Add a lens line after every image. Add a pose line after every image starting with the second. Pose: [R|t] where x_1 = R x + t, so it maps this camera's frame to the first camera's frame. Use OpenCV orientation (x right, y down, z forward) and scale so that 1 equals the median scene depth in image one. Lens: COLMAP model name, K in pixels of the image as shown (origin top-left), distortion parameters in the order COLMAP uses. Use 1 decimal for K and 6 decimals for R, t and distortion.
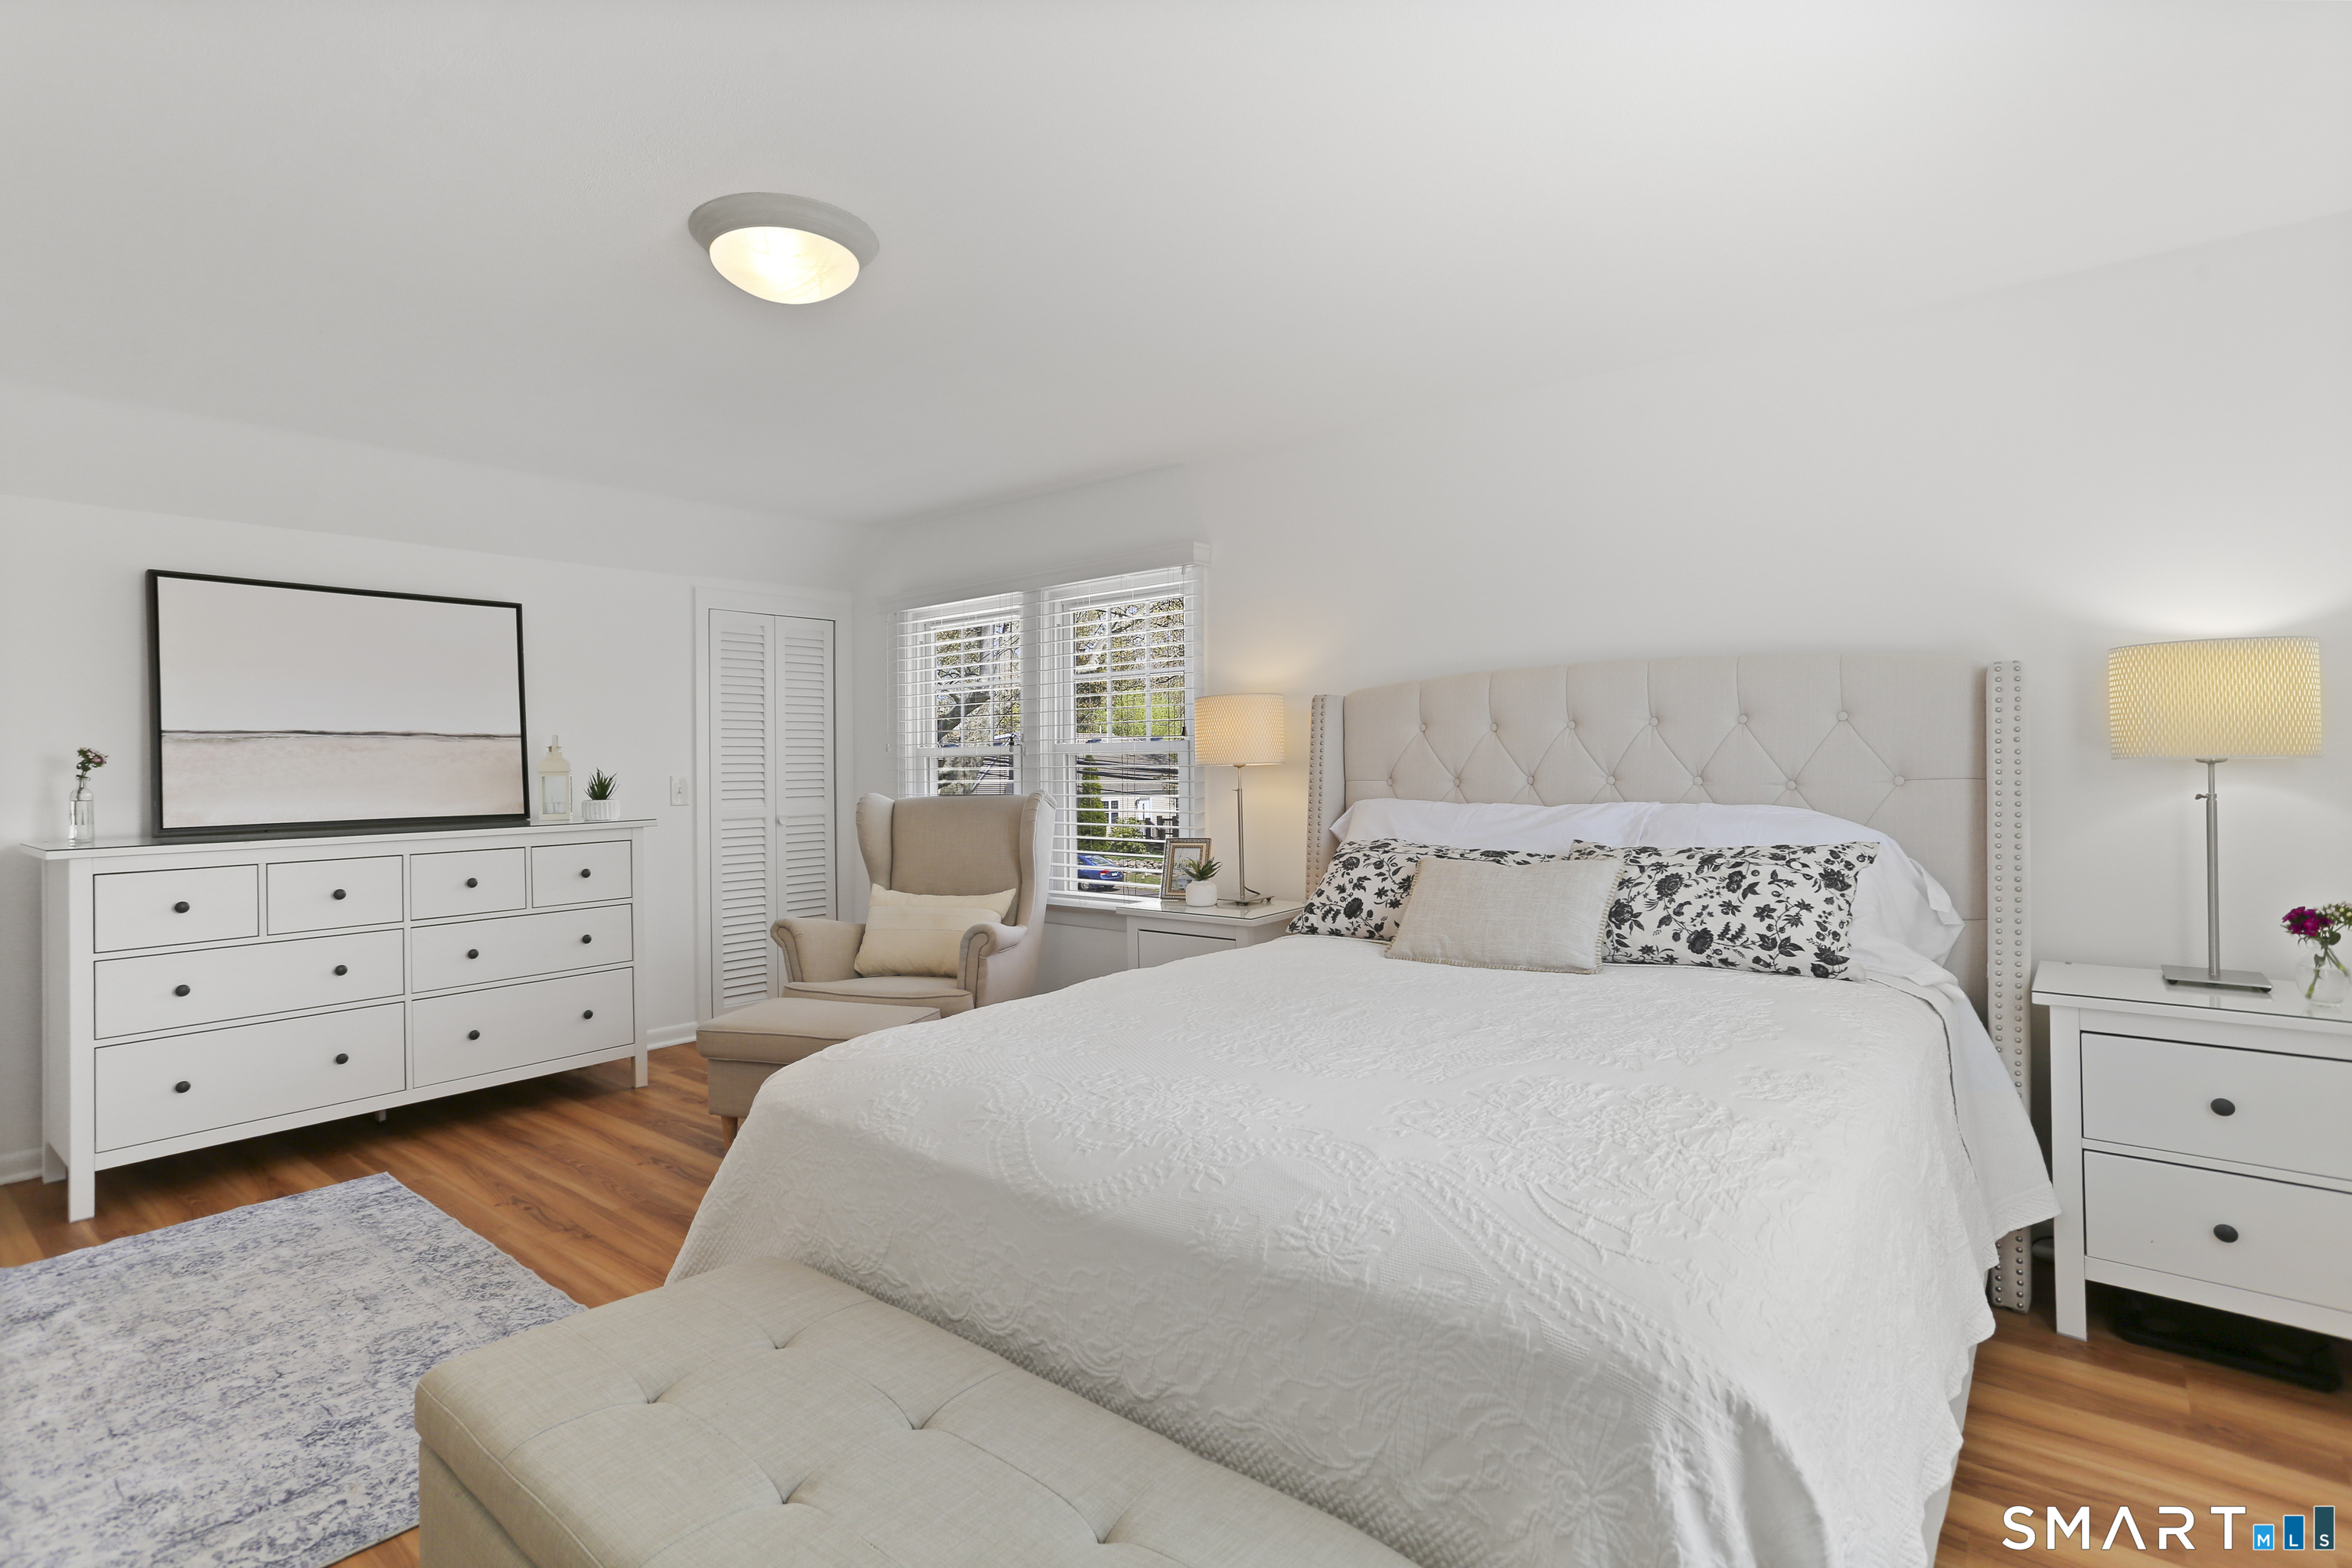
lens RADIAL K [[1138.4, 0, 1180.8], [0, 1138.4, 746.2], [0, 0, 1]] dist [-0.056420, 0.031387]
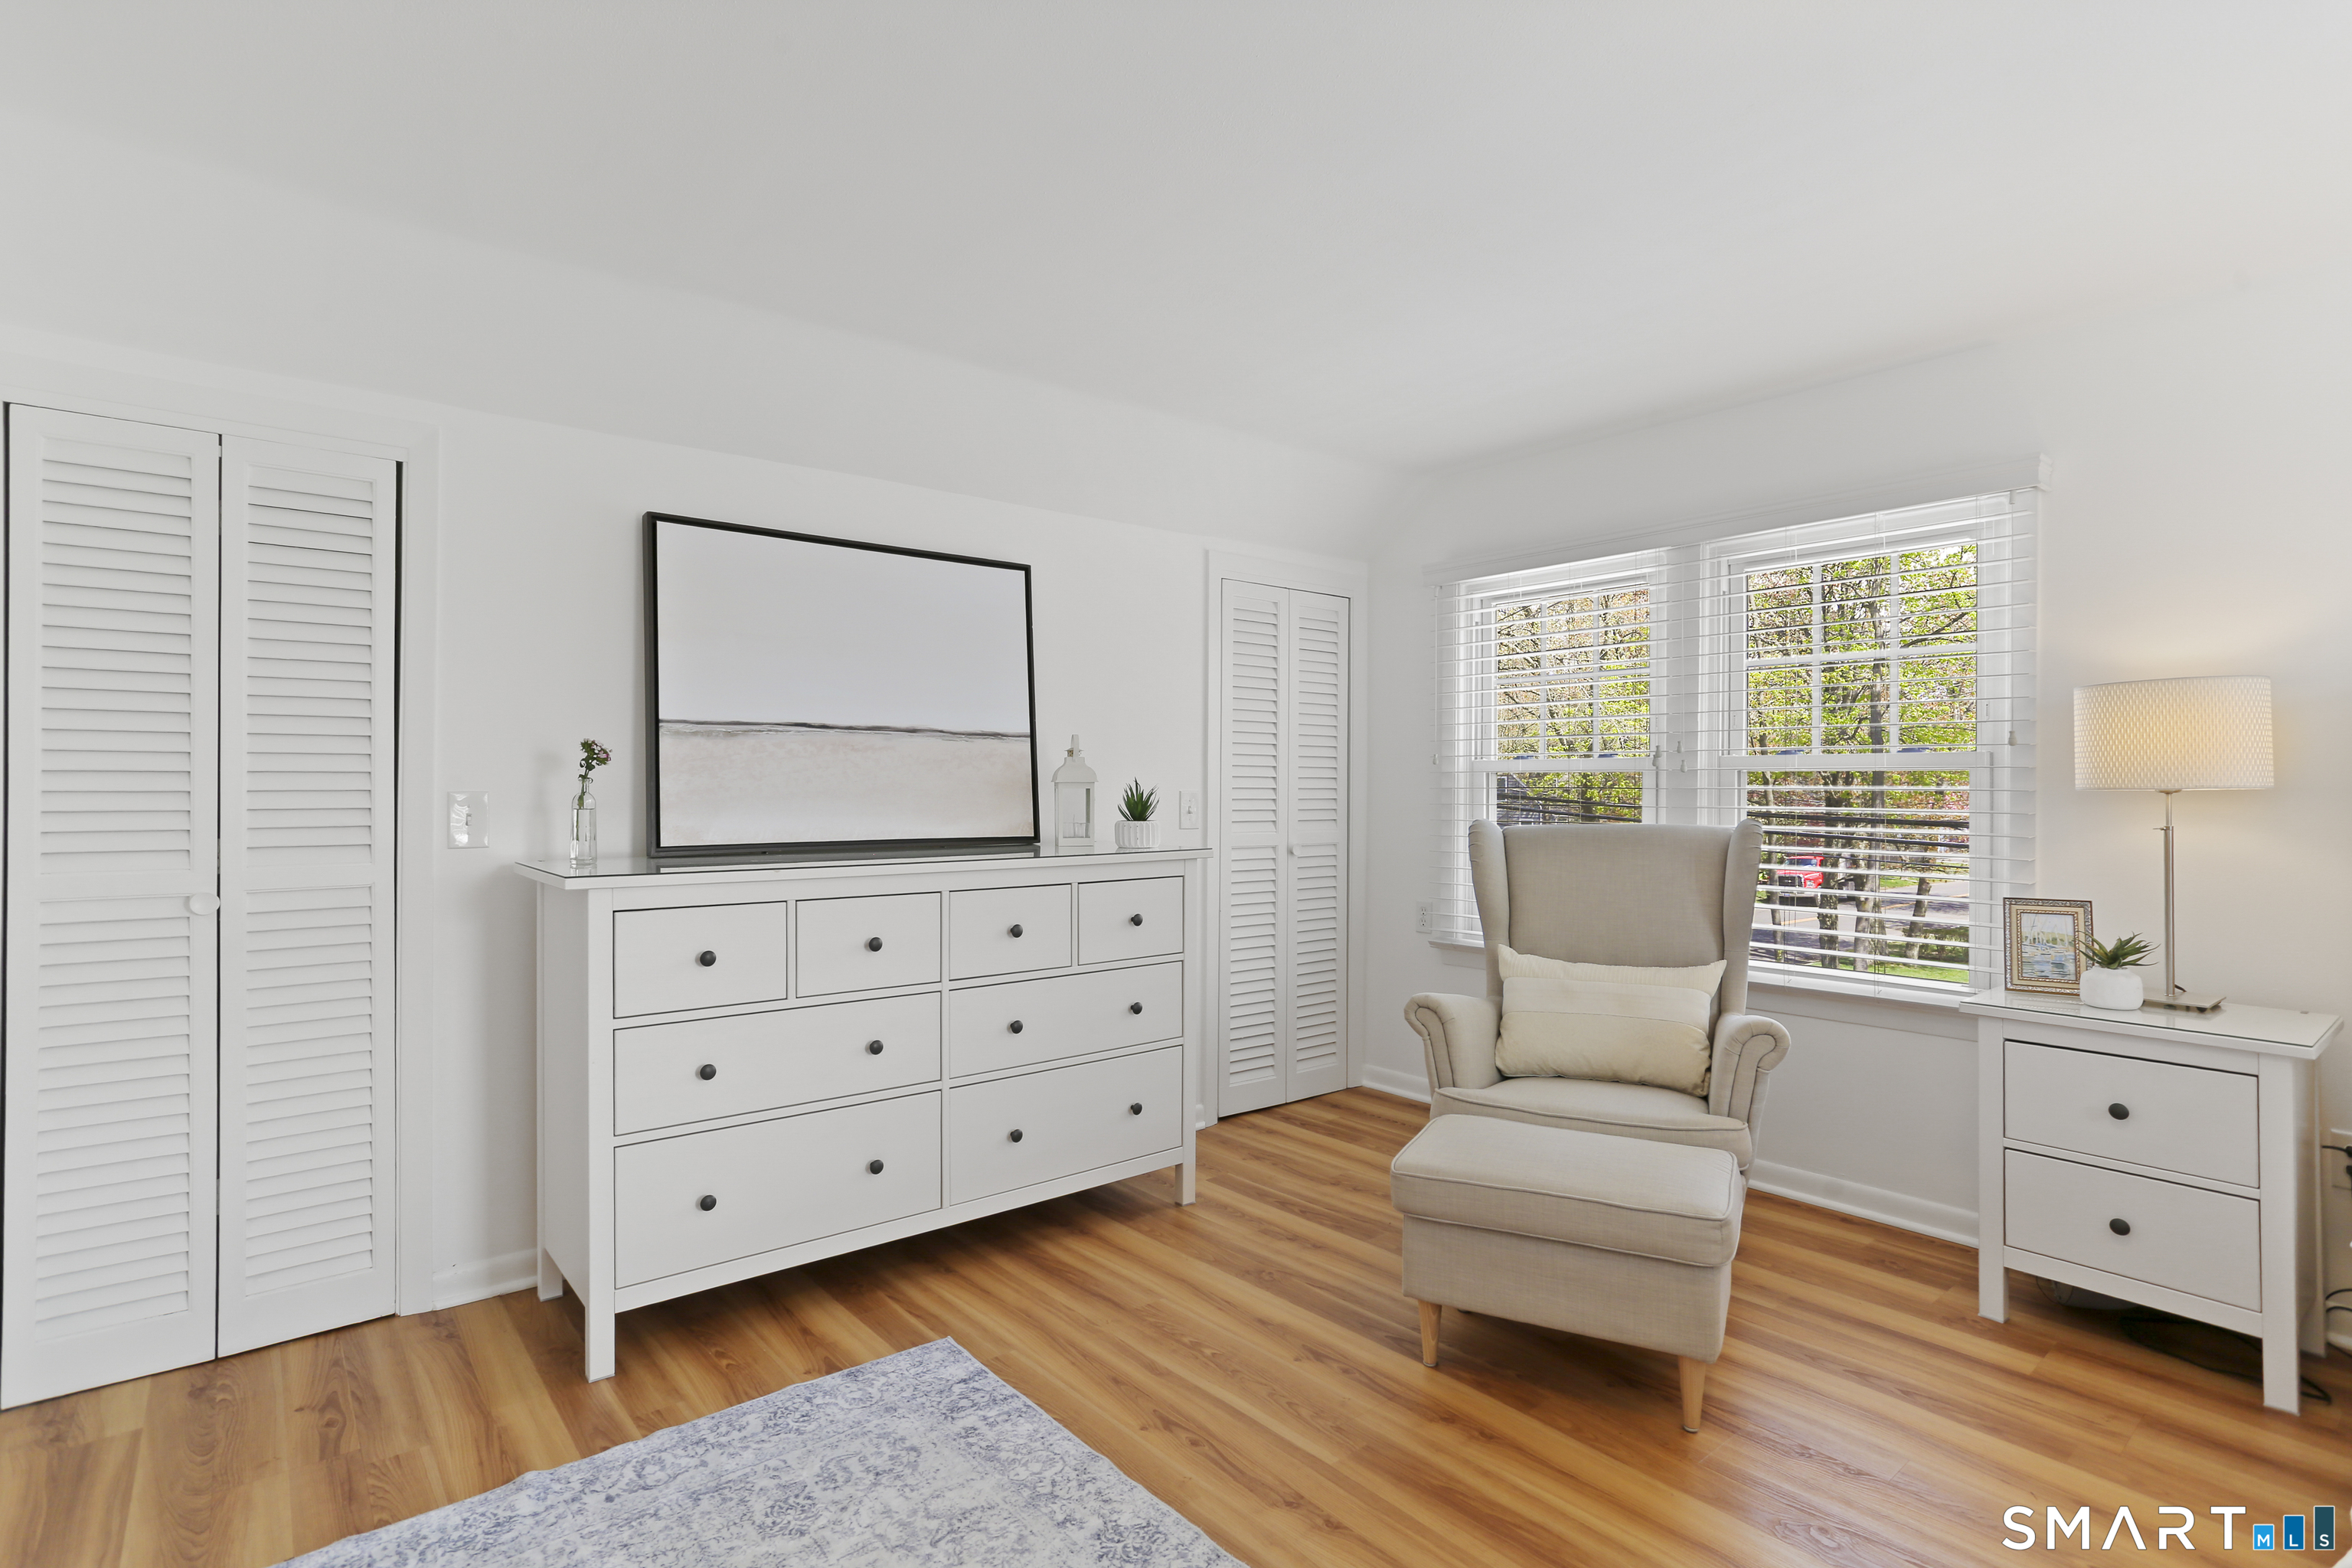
lens RADIAL K [[1168.4, 0, 1191.6], [0, 1168.4, 767.5], [0, 0, 1]] dist [-0.086801, 0.074445]
pose [[0.980014, 0.015632, -0.198315, -0.380268], [-0.015538, 0.999877, 0.002030, 0.011338], [0.198322, 0.001092, 0.980136, 0.277529]]
